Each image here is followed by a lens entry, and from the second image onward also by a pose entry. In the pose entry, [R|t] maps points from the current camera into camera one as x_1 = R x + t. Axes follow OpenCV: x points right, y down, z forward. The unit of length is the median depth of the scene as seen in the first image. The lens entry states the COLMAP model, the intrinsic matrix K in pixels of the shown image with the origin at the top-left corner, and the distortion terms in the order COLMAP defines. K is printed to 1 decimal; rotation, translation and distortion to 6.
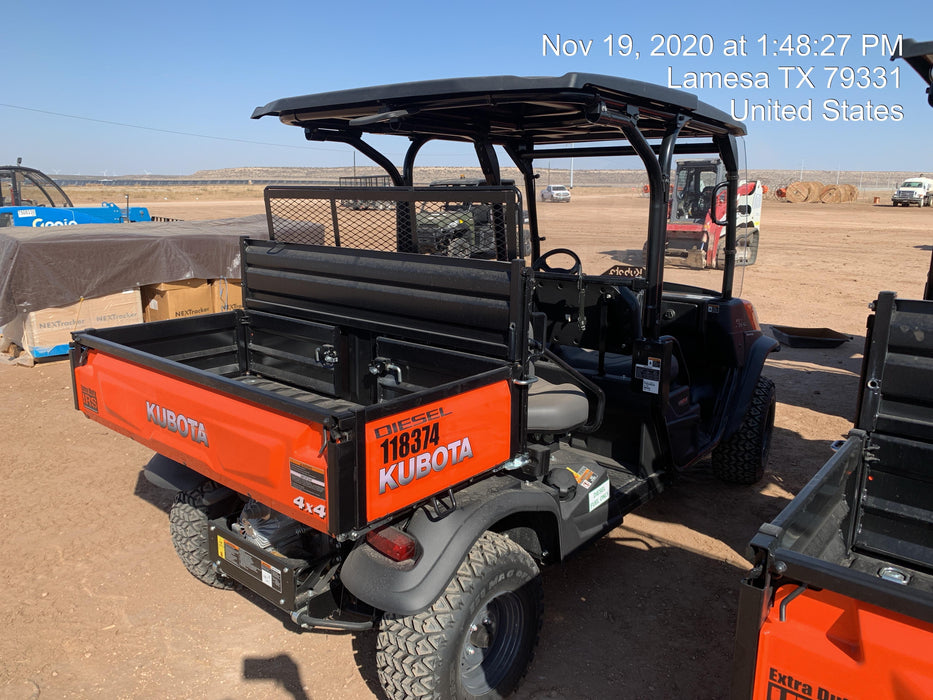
lens RADIAL K [[727.8, 0, 449.7], [0, 727.8, 344.0], [0, 0, 1]] dist [0.030259, -0.002241]
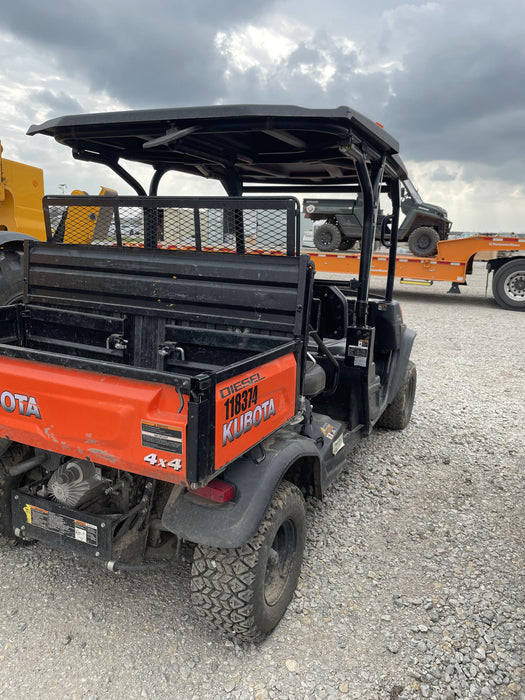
lens RADIAL K [[537.7, 0, 263.6], [0, 537.7, 363.8], [0, 0, 1]] dist [0.009863, -0.000488]
pose [[0.959964, -0.028894, 0.278629, -0.237563], [0.023561, 0.999470, 0.022471, 0.050073], [-0.279130, -0.015006, 0.960136, 0.142053]]
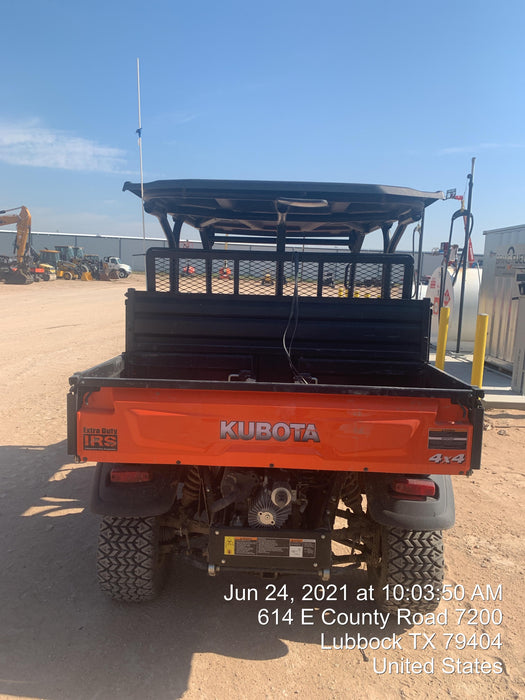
lens RADIAL K [[546.0, 0, 262.5], [0, 546.0, 350.0], [0, 0, 1]] dist [0.030259, -0.002241]
pose [[0.774984, -0.053610, 0.629703, -1.019565], [0.108463, 0.992894, -0.048957, 0.018123], [-0.622604, 0.106240, 0.775292, 0.313344]]
